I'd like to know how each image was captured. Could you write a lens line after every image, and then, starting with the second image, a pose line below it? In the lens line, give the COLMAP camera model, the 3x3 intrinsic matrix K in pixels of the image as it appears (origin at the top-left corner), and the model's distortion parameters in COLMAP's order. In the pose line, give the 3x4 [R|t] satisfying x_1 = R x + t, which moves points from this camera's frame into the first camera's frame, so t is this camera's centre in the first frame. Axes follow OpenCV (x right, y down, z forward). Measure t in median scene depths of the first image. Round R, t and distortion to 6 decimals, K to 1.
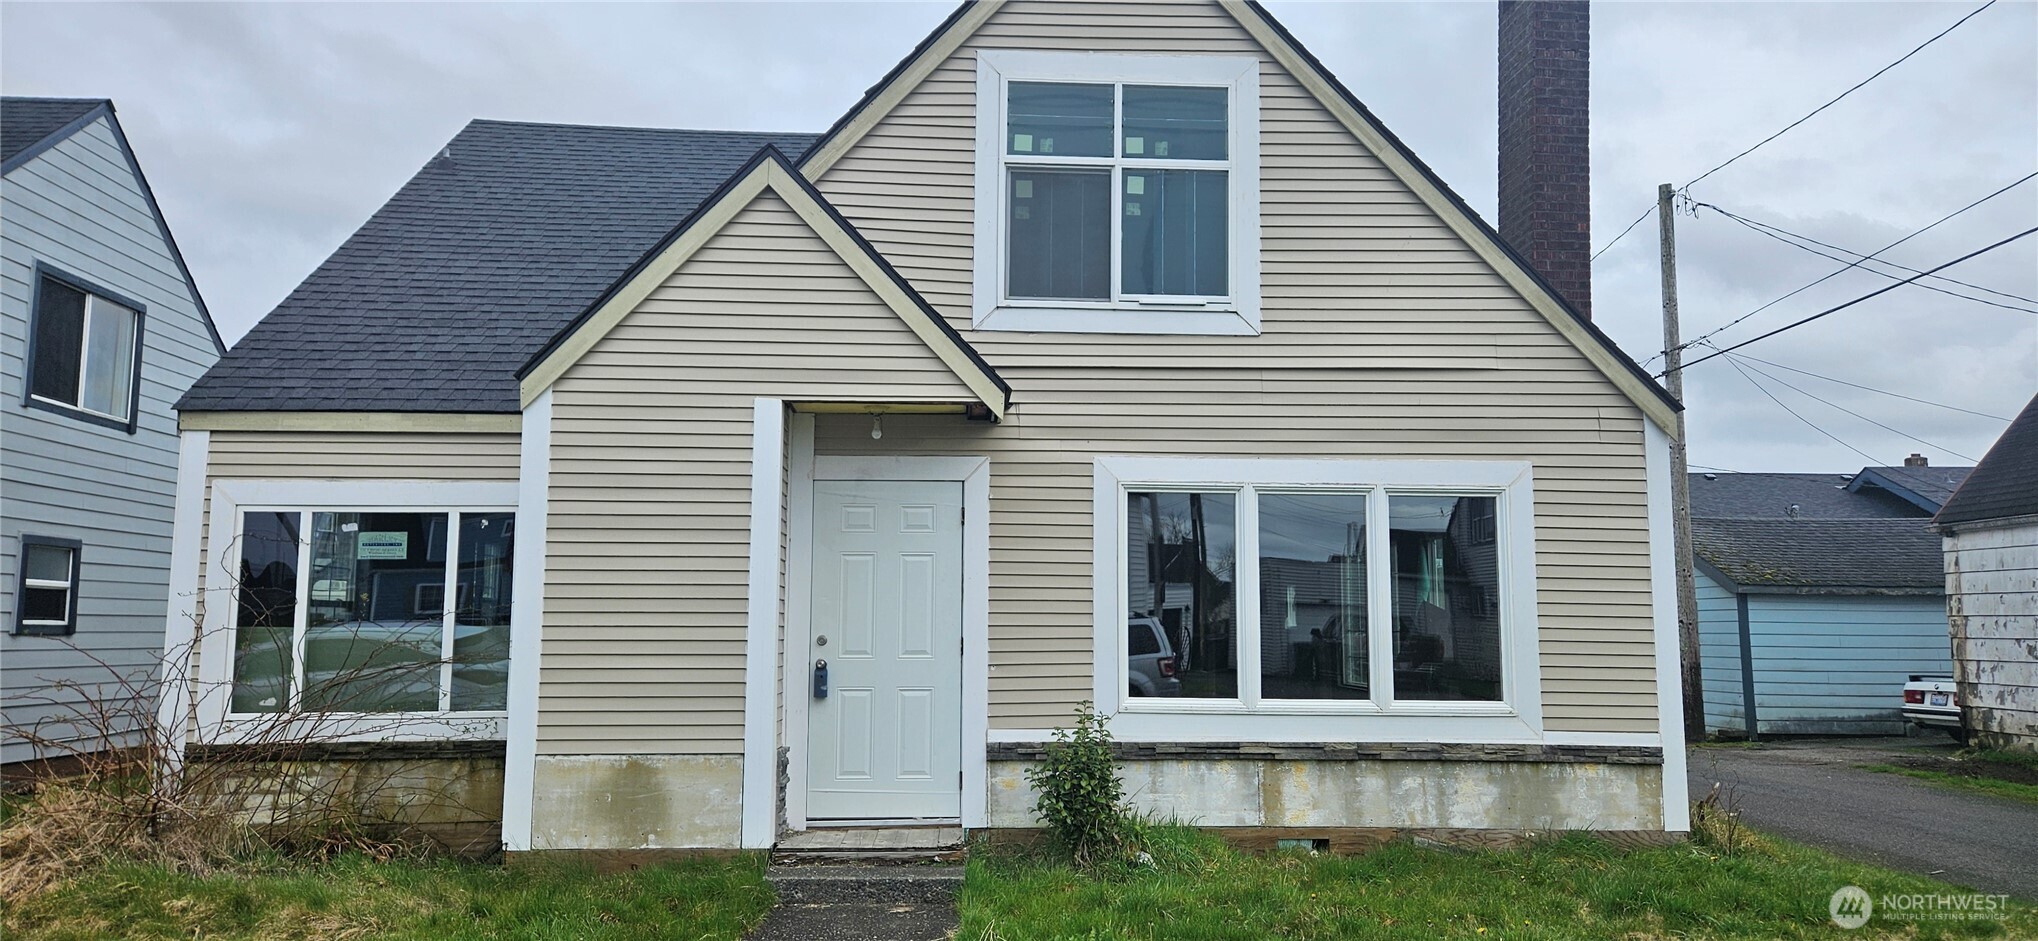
lens RADIAL K [[1375.8, 0, 1018.5], [0, 1375.8, 469.4], [0, 0, 1]] dist [0.067095, -0.028680]
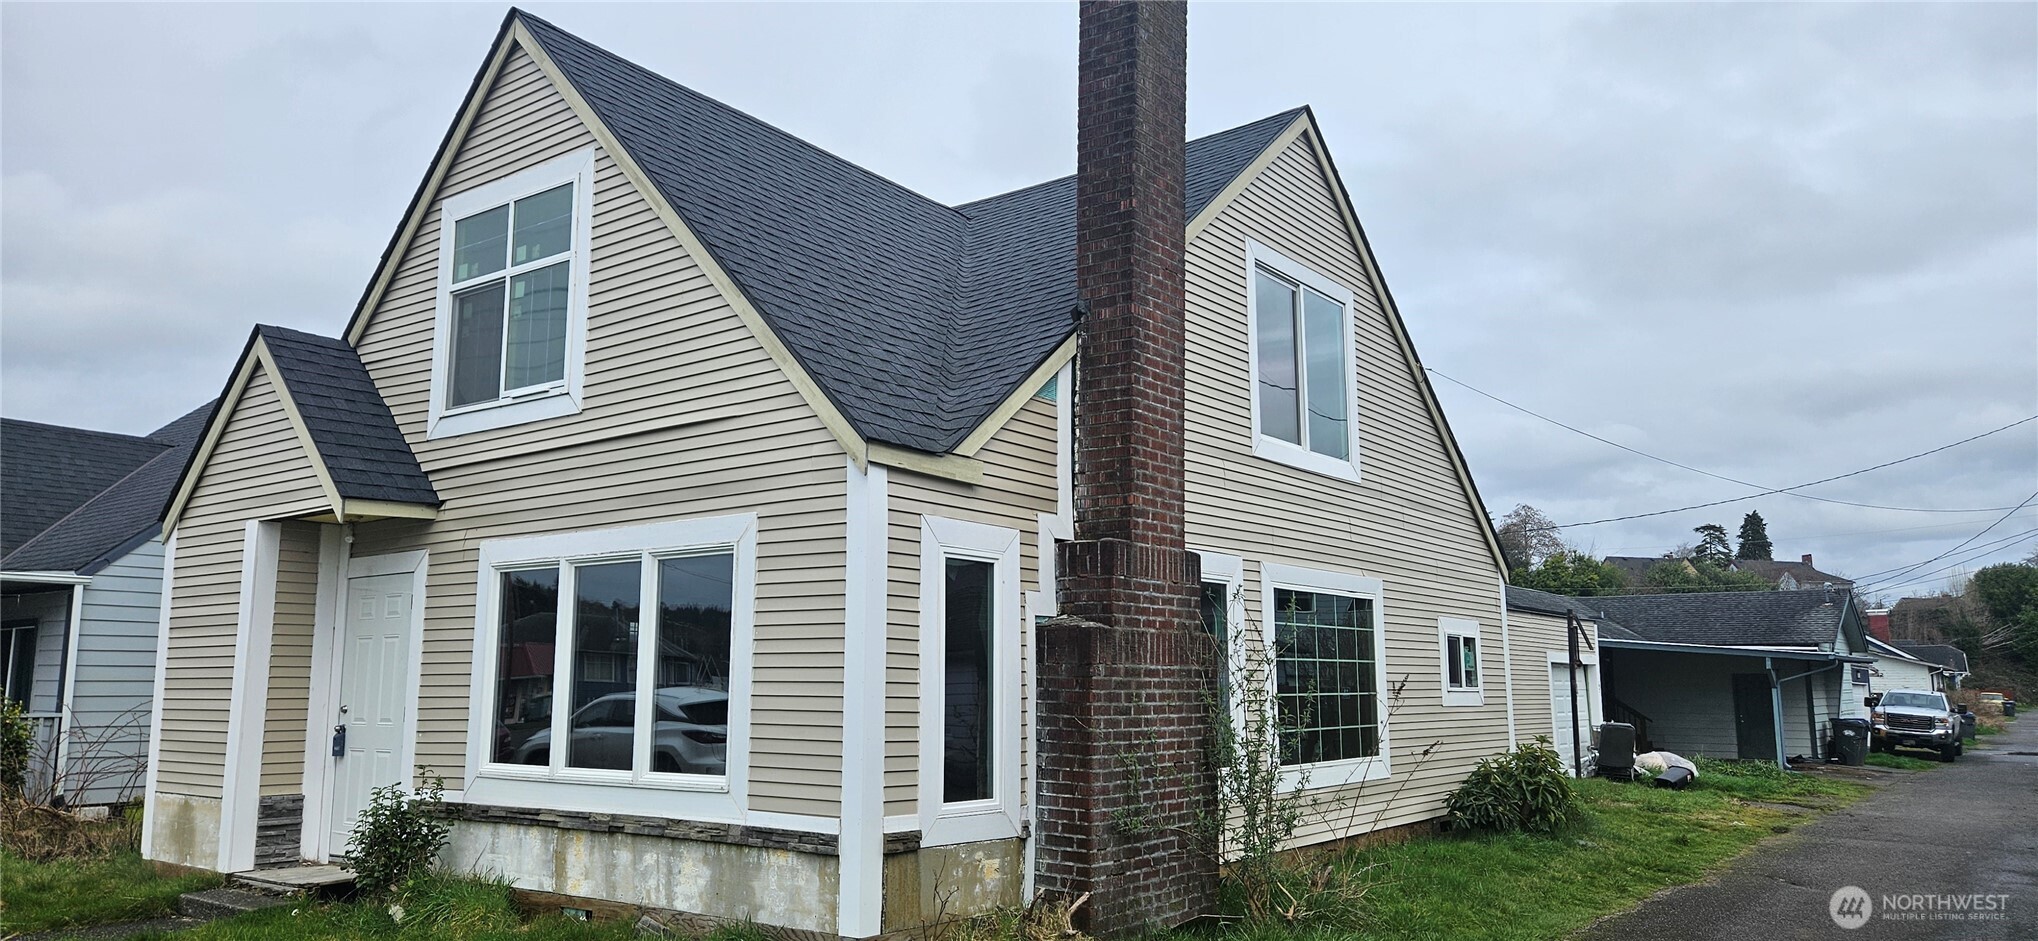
lens RADIAL K [[1375.8, 0, 1015.2], [0, 1375.8, 479.6], [0, 0, 1]] dist [0.067095, -0.028680]
pose [[0.763656, -0.099519, -0.637907, 1.109929], [0.078889, 0.995028, -0.060793, 0.042700], [0.640785, -0.003899, 0.767710, 0.422605]]
